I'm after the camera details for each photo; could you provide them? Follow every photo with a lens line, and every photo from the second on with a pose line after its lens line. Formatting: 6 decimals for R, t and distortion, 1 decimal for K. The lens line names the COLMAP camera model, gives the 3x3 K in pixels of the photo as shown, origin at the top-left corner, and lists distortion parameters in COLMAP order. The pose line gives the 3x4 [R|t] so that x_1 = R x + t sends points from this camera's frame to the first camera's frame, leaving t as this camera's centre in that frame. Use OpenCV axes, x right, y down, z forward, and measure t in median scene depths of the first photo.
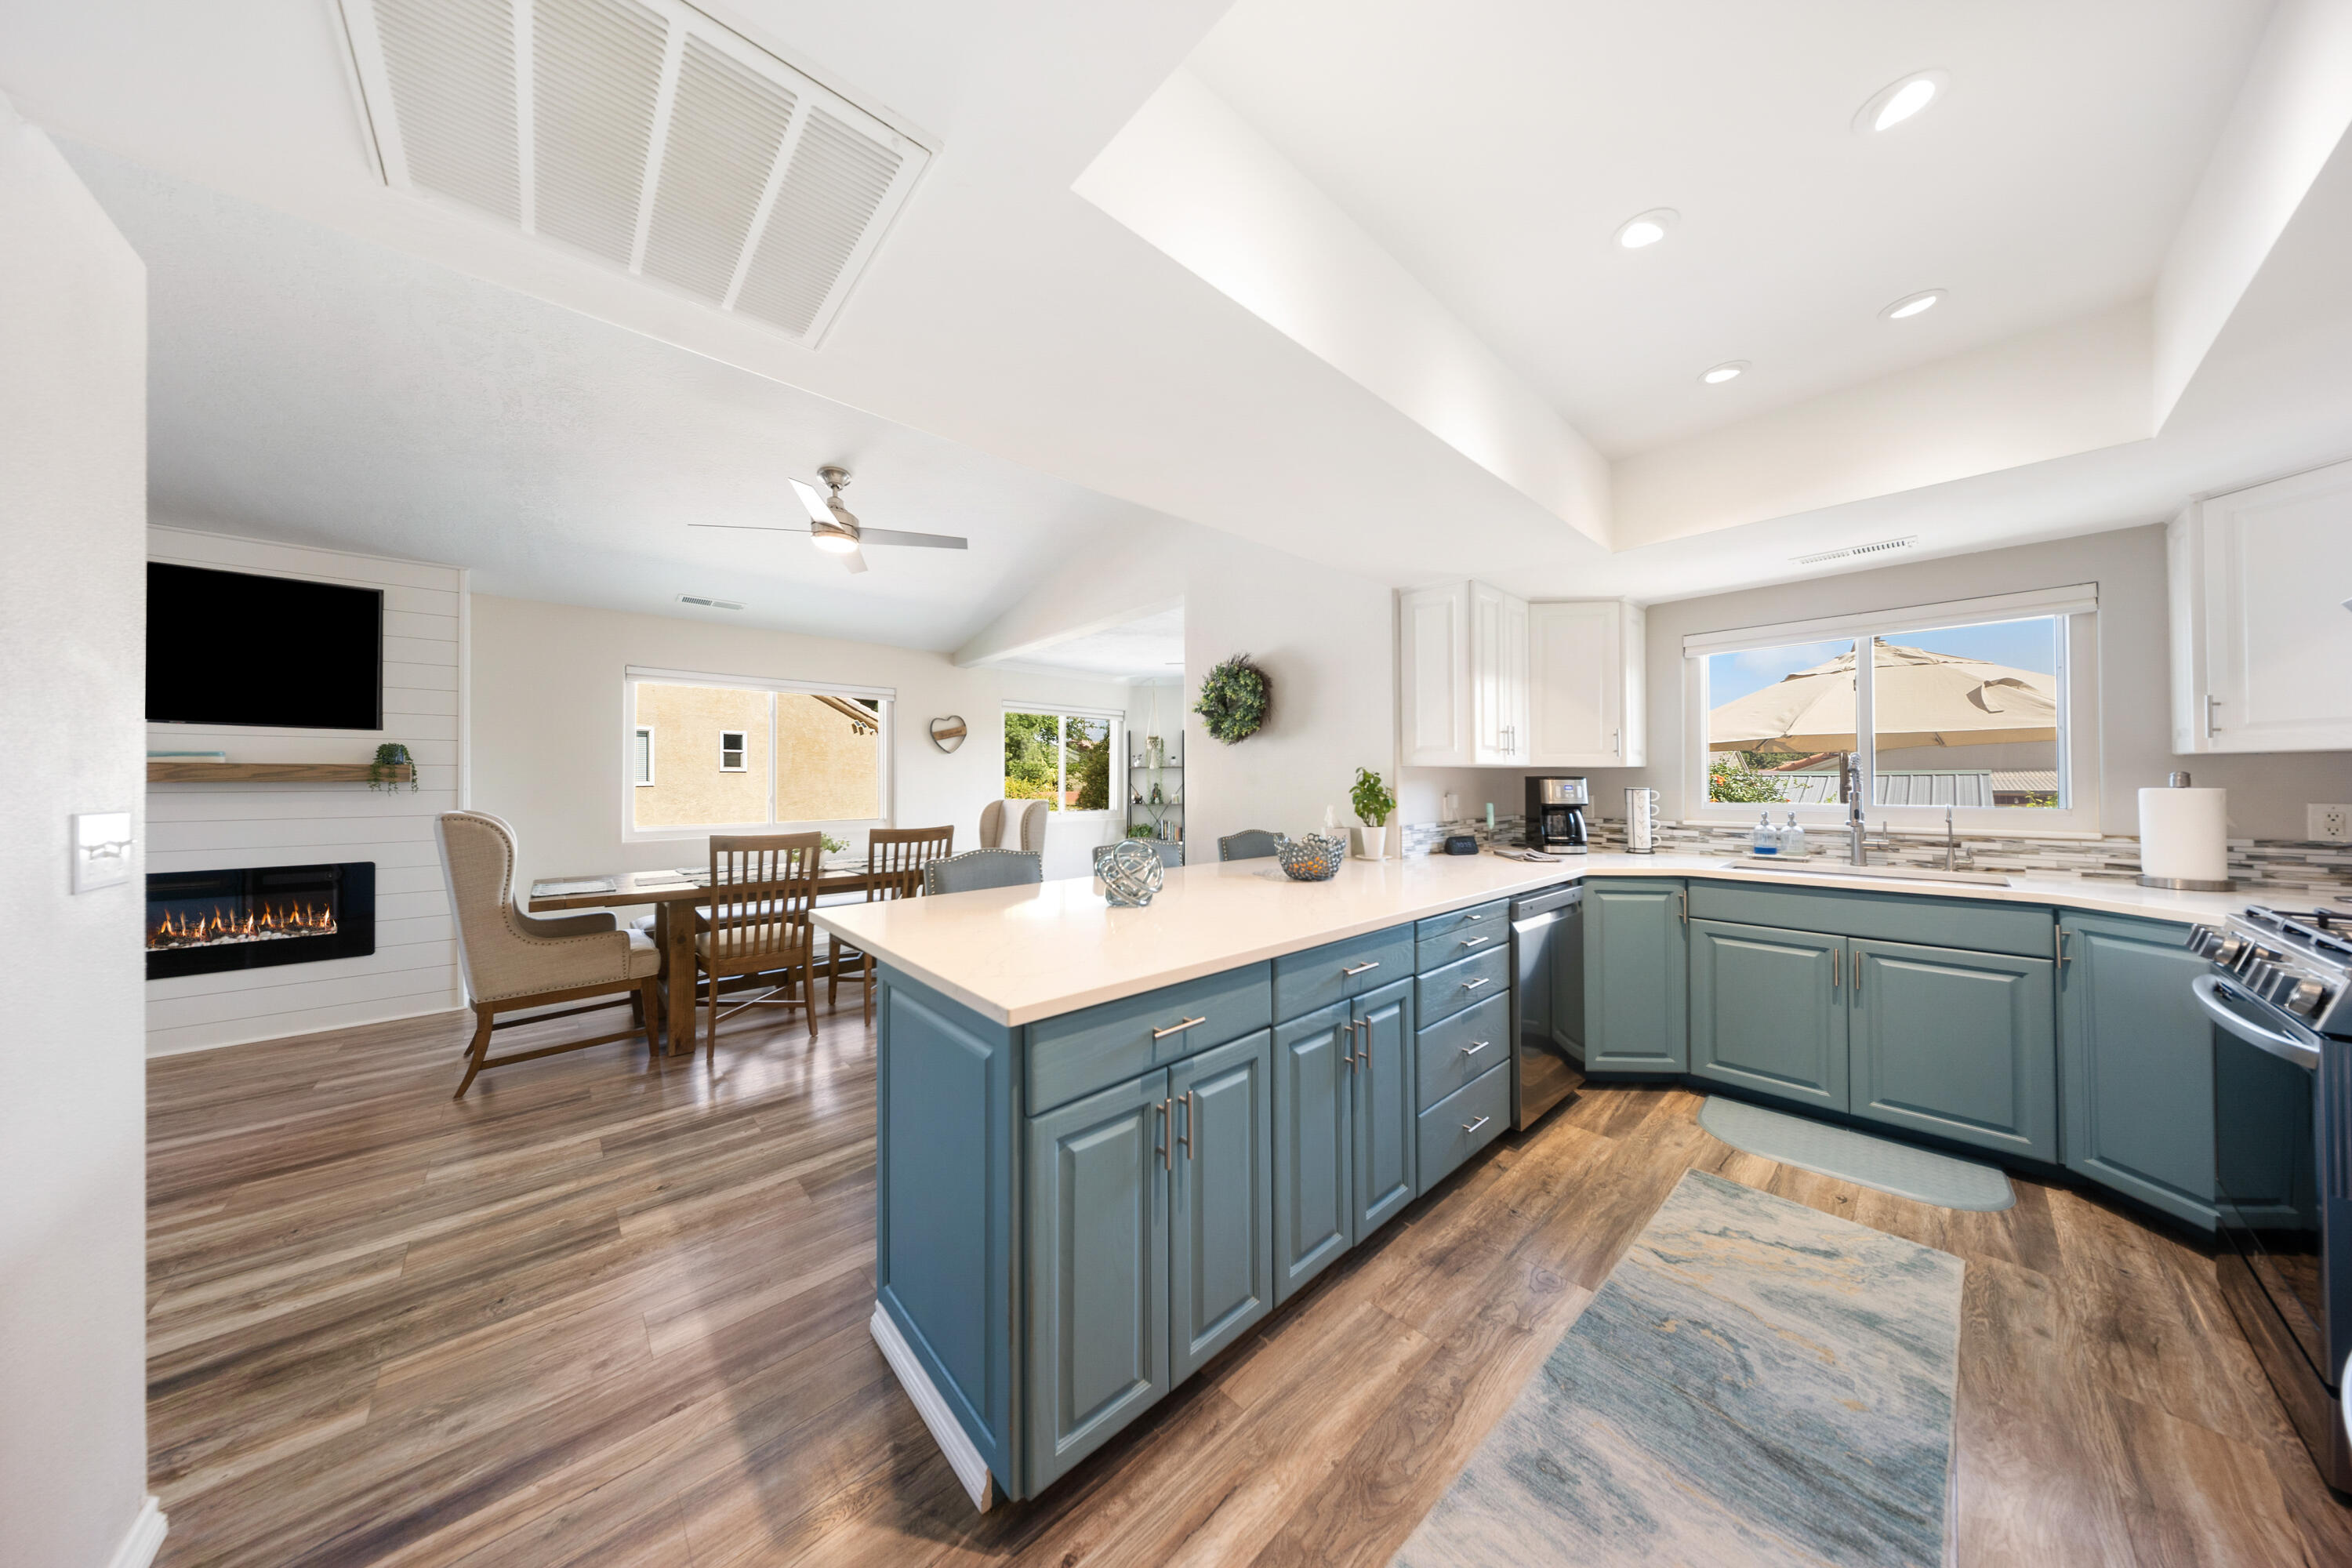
lens RADIAL K [[706.3, 0, 1167.9], [0, 706.3, 773.8], [0, 0, 1]] dist [-0.001500, -0.000041]
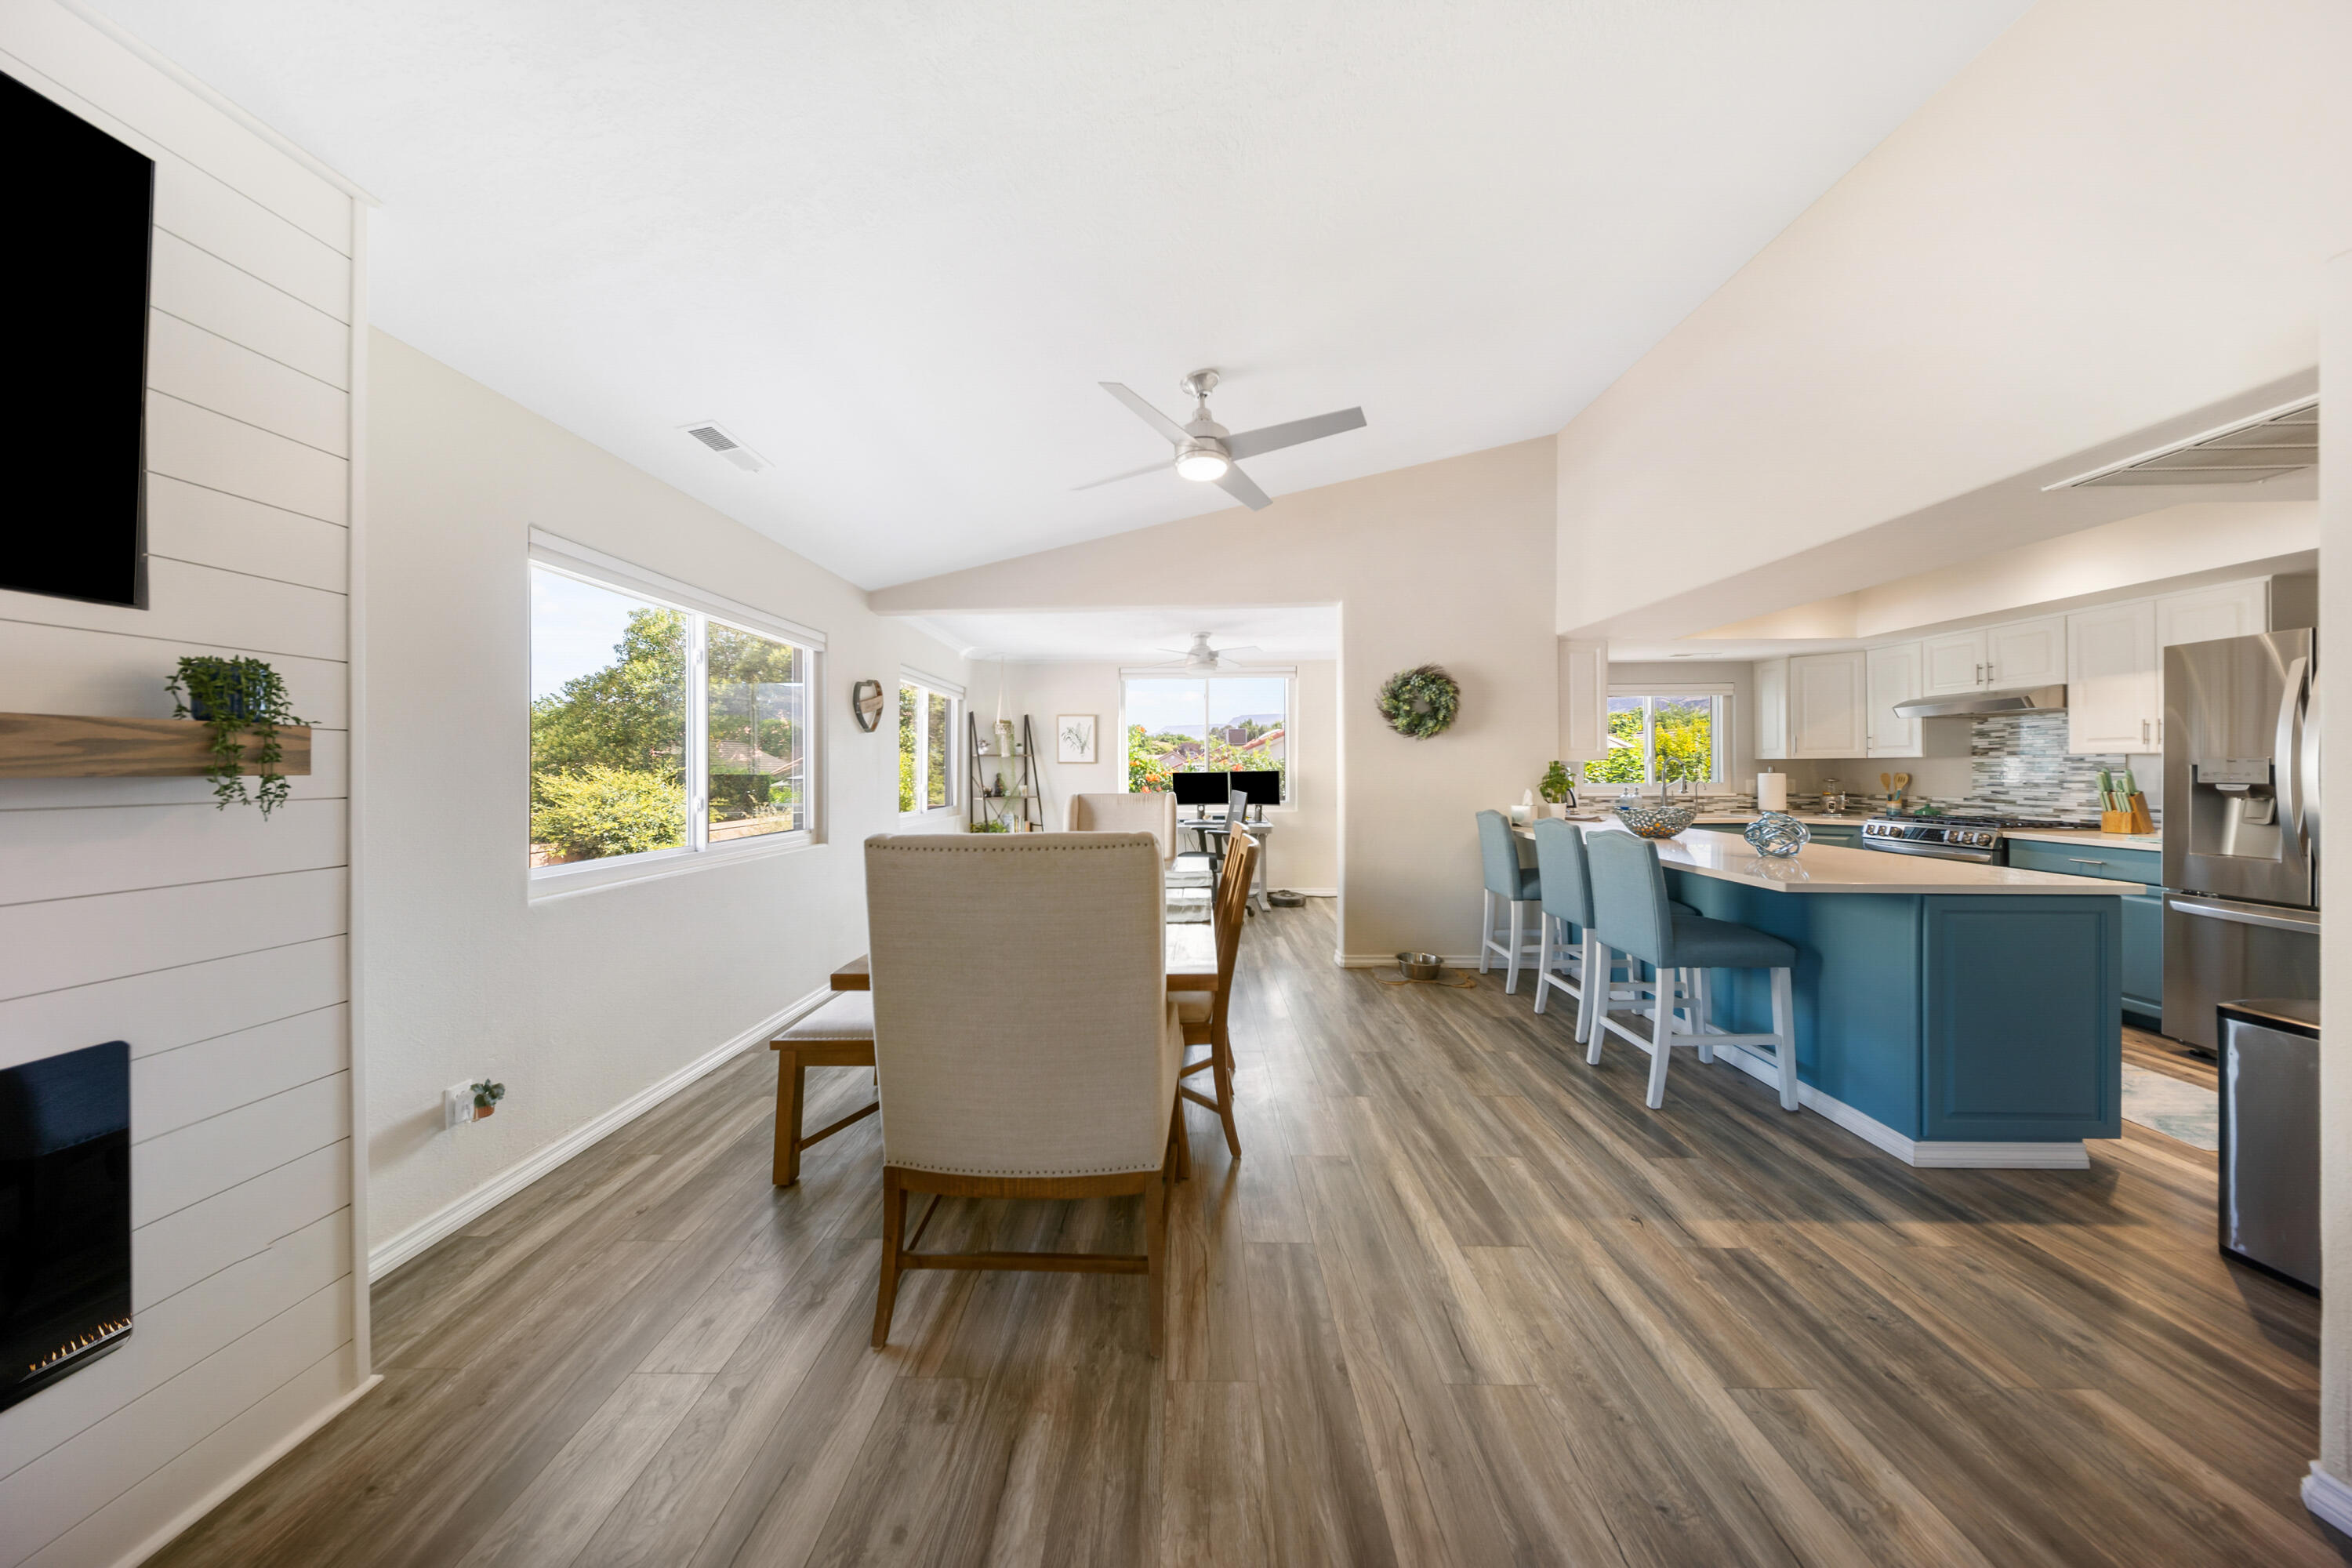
lens RADIAL K [[715.1, 0, 1170.0], [0, 715.1, 778.5], [0, 0, 1]] dist [-0.001604, -0.000182]
pose [[0.689181, -0.008808, 0.724536, -1.401453], [-0.006168, 0.999819, 0.018022, 0.005501], [-0.724563, -0.016889, 0.689002, 0.634092]]
